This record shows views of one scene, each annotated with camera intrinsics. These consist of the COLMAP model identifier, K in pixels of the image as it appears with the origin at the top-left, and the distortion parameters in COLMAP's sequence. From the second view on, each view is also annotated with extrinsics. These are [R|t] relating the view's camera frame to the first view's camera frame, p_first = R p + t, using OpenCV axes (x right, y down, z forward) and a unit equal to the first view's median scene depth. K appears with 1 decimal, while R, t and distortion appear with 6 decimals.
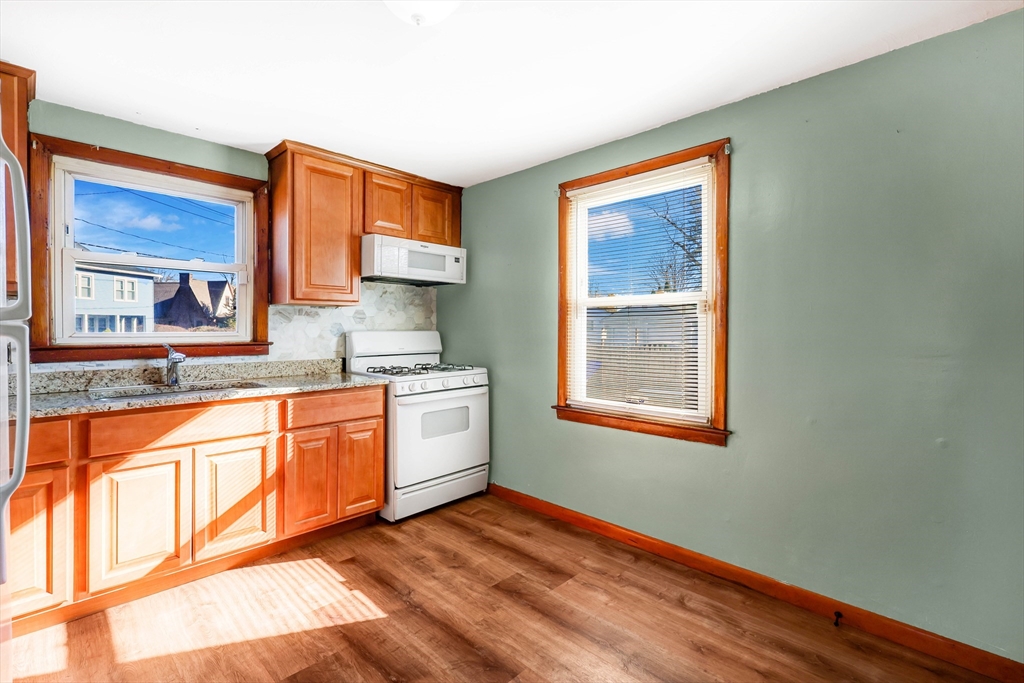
lens RADIAL K [[476.1, 0, 497.9], [0, 476.1, 330.7], [0, 0, 1]] dist [-0.000538, -0.000229]
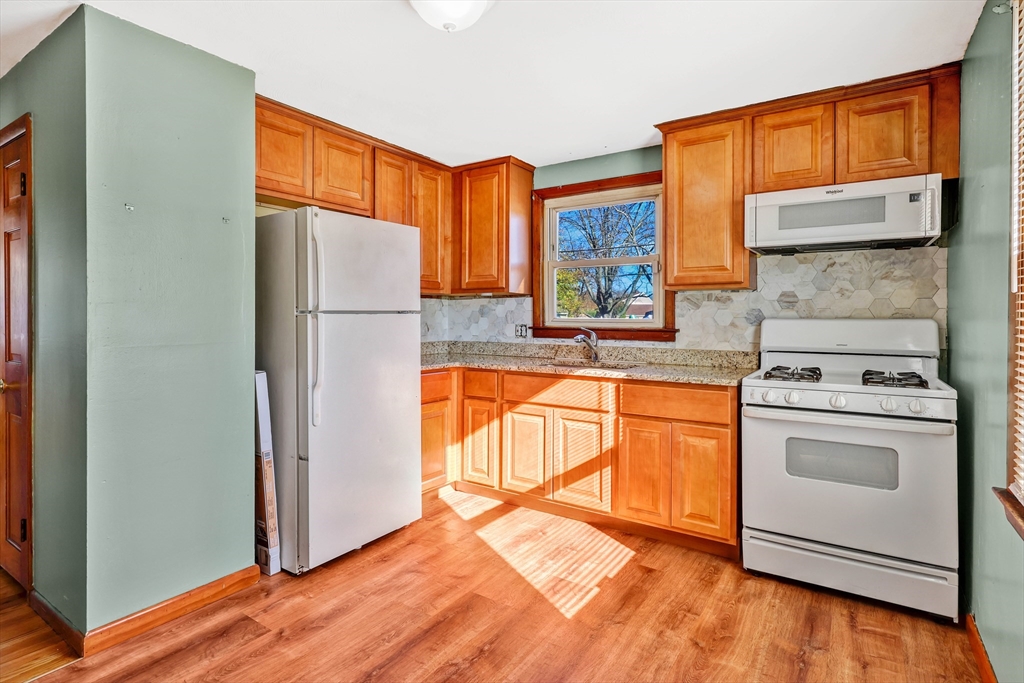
lens RADIAL K [[506.6, 0, 510.2], [0, 506.6, 317.8], [0, 0, 1]] dist [0.003122, -0.000146]
pose [[0.198927, 0.004635, -0.980003, 0.588734], [-0.006300, 0.999974, 0.003451, -0.001365], [0.979994, 0.005488, 0.198951, 0.547906]]
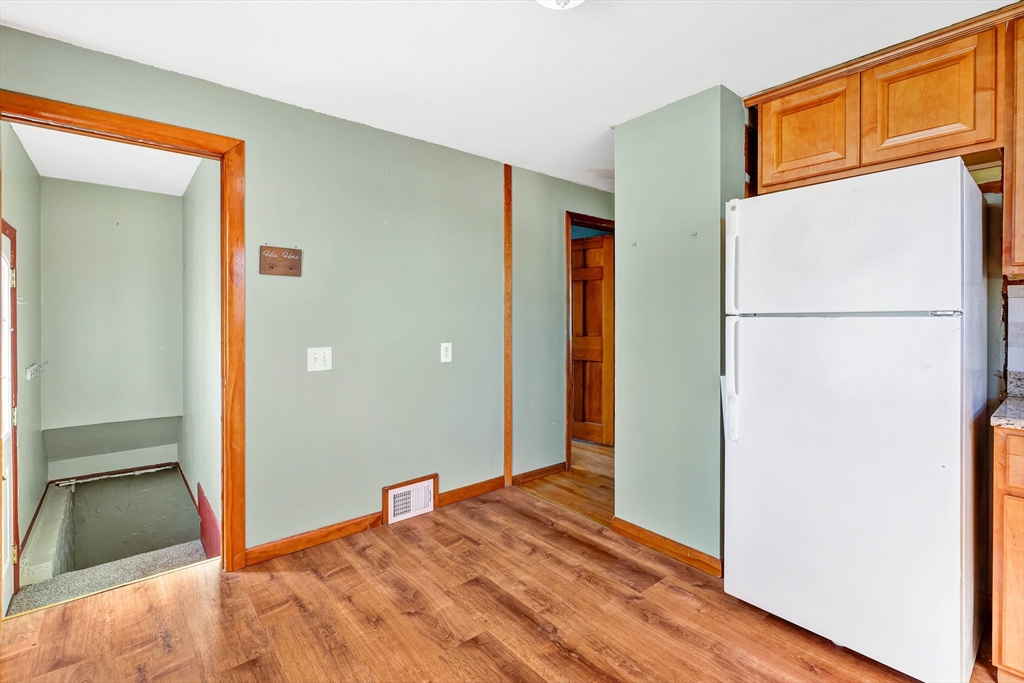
lens RADIAL K [[467.7, 0, 517.1], [0, 467.7, 320.4], [0, 0, 1]] dist [0.002427, 0.000449]
pose [[-0.998085, -0.002005, 0.061824, -0.078779], [-0.001669, 0.999984, 0.005485, -0.001411], [-0.061834, 0.005371, -0.998072, 1.181956]]
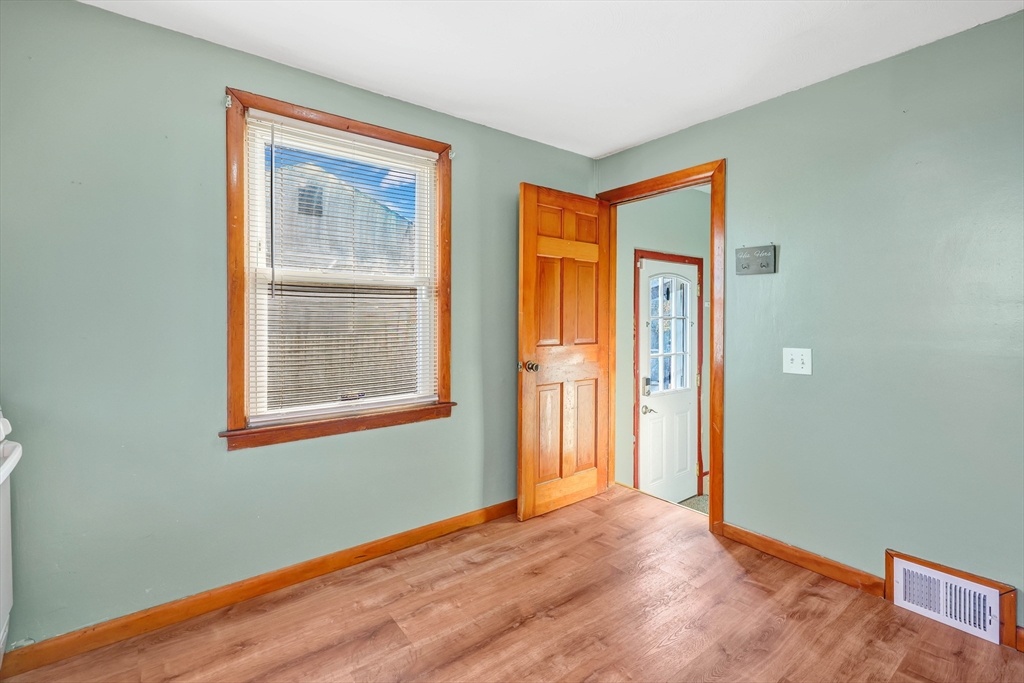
lens RADIAL K [[467.7, 0, 517.1], [0, 467.7, 320.4], [0, 0, 1]] dist [0.002427, 0.000449]
pose [[0.105017, -0.010849, 0.994411, -0.556646], [-0.002486, 0.999935, 0.011172, -0.000185], [-0.994467, -0.003645, 0.104983, 0.654887]]
